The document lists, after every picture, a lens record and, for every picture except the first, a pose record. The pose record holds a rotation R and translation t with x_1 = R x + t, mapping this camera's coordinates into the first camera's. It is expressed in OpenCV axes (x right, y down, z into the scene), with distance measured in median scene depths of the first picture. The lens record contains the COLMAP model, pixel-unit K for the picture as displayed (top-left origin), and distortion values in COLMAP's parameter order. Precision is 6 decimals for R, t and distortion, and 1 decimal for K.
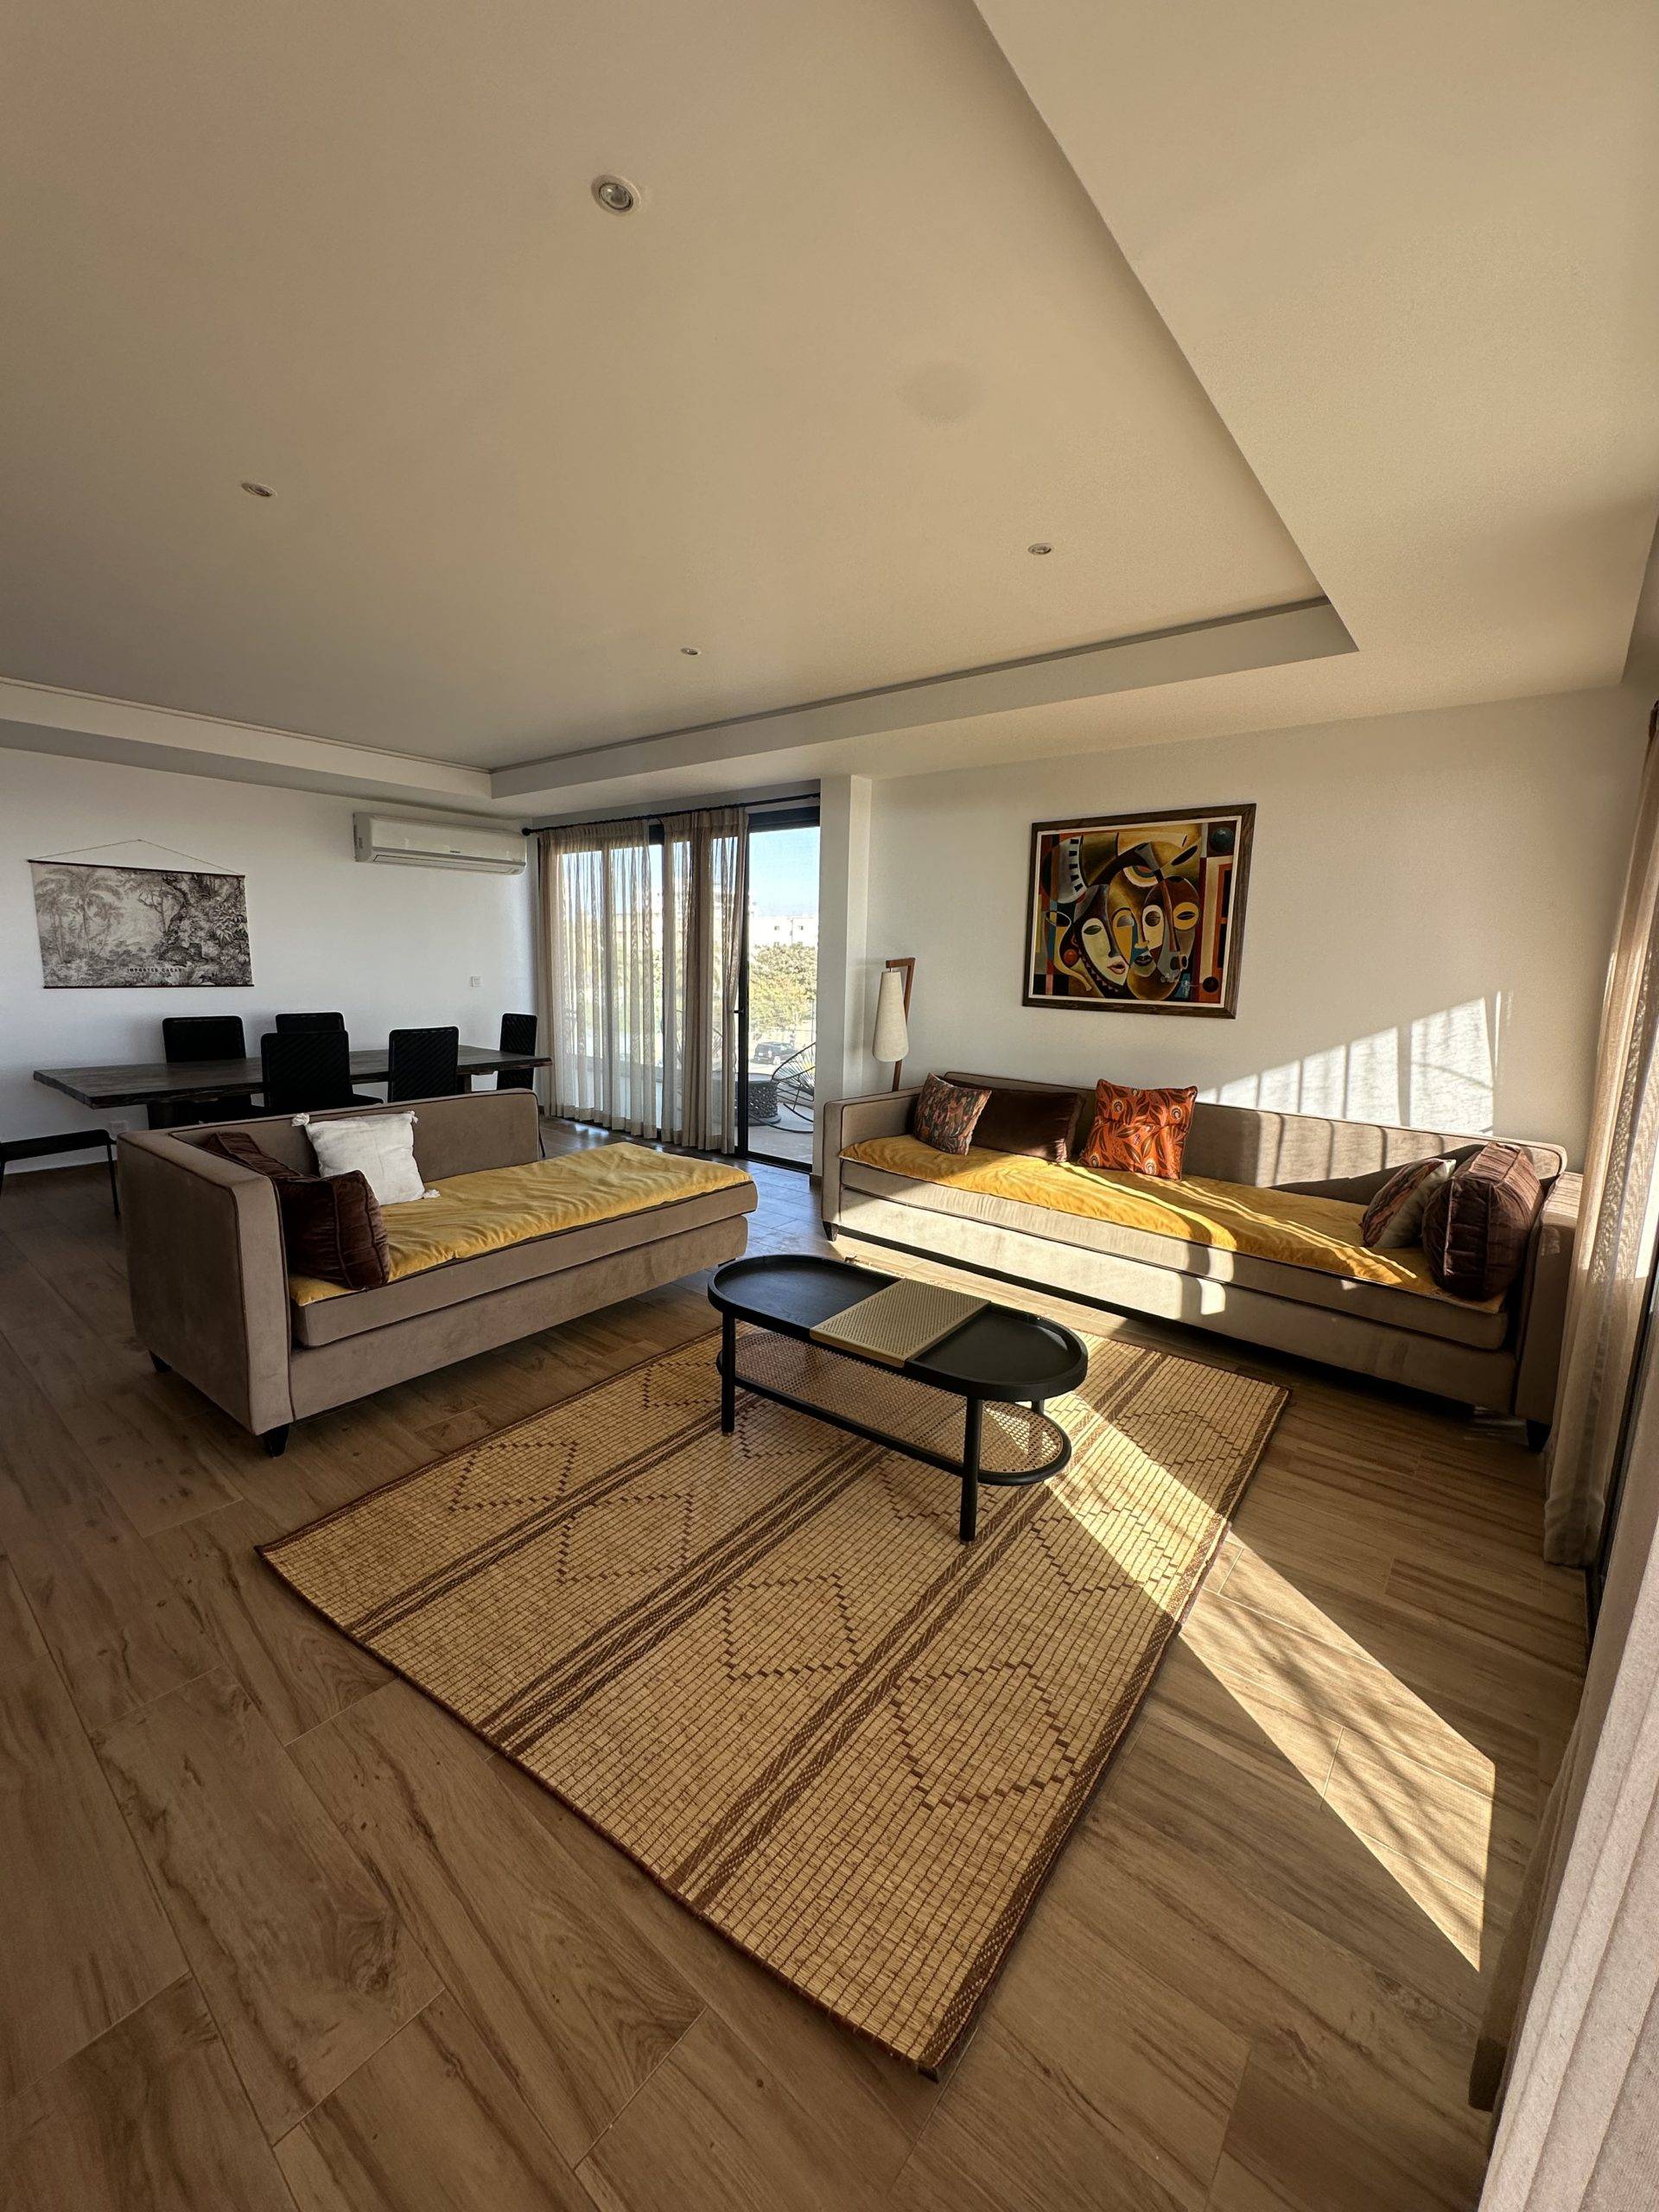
lens RADIAL K [[884.9, 0, 836.3], [0, 884.9, 1104.9], [0, 0, 1]] dist [-0.001889, 0.000825]
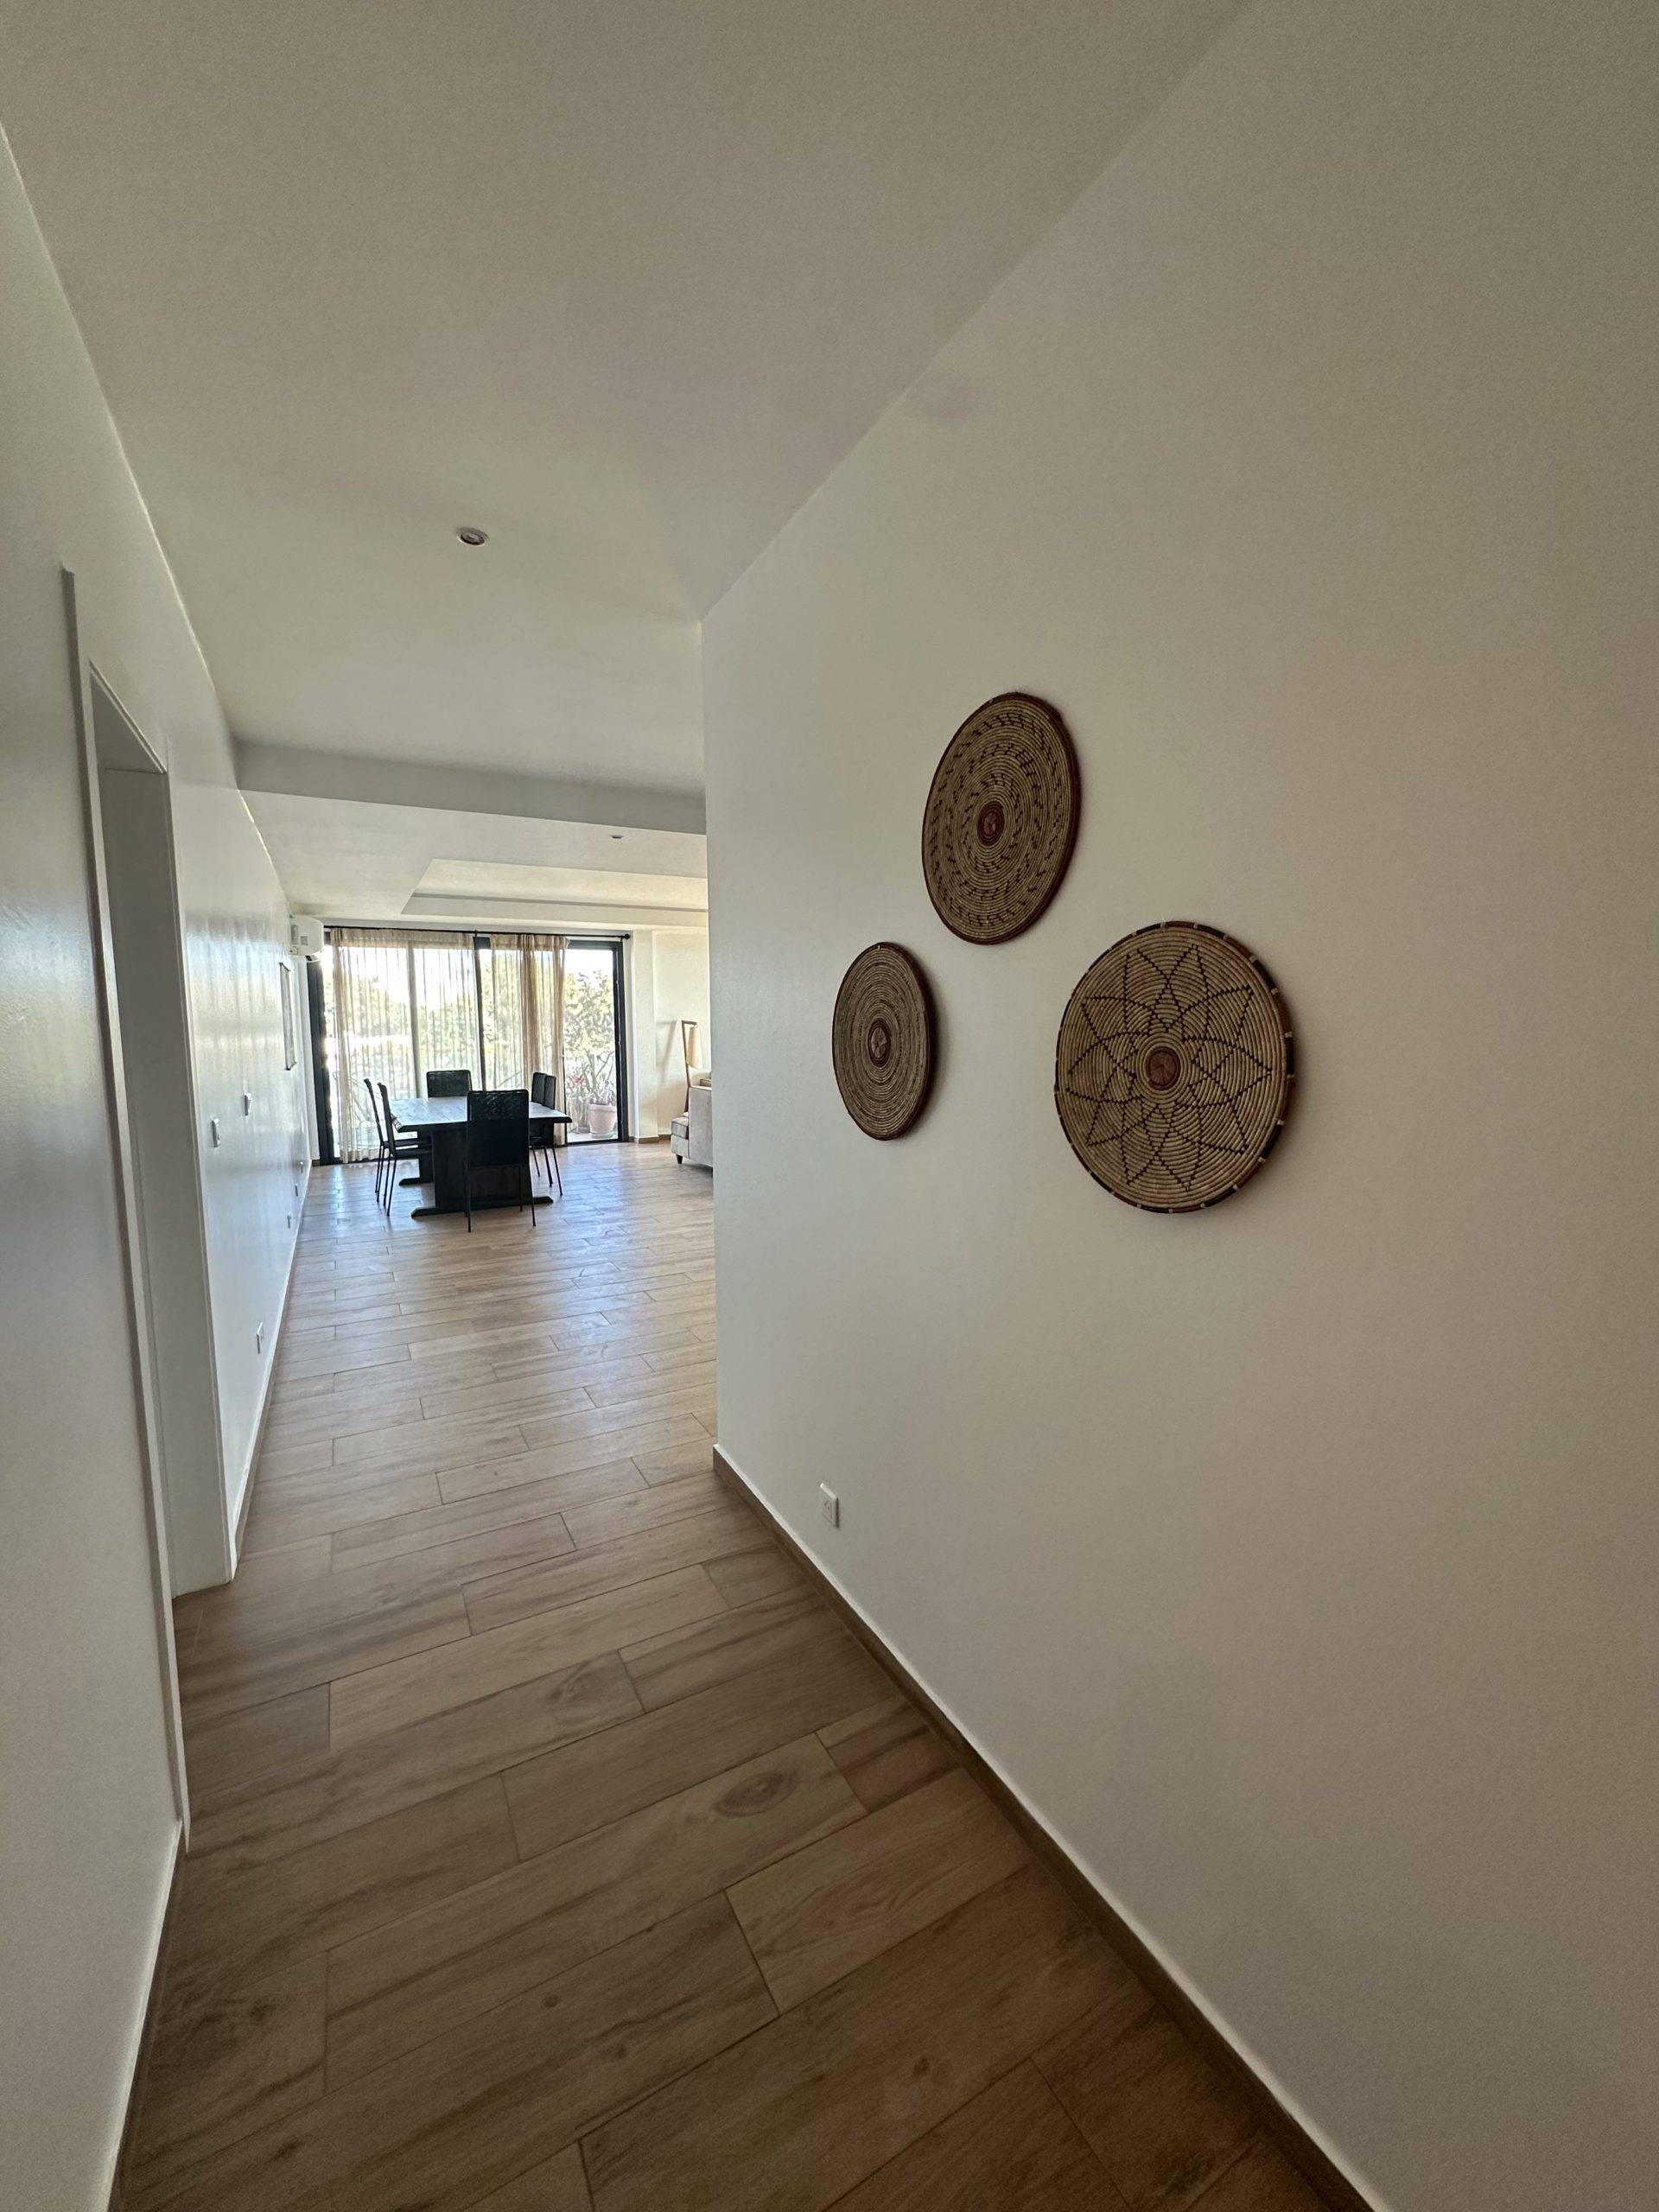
lens RADIAL K [[884.9, 0, 830.6], [0, 884.9, 1108.5], [0, 0, 1]] dist [-0.001889, 0.000825]
pose [[0.403398, -0.114710, 0.907806, -2.036741], [0.167071, 0.984667, 0.050182, -0.010600], [-0.899643, 0.131424, 0.416377, -0.180069]]
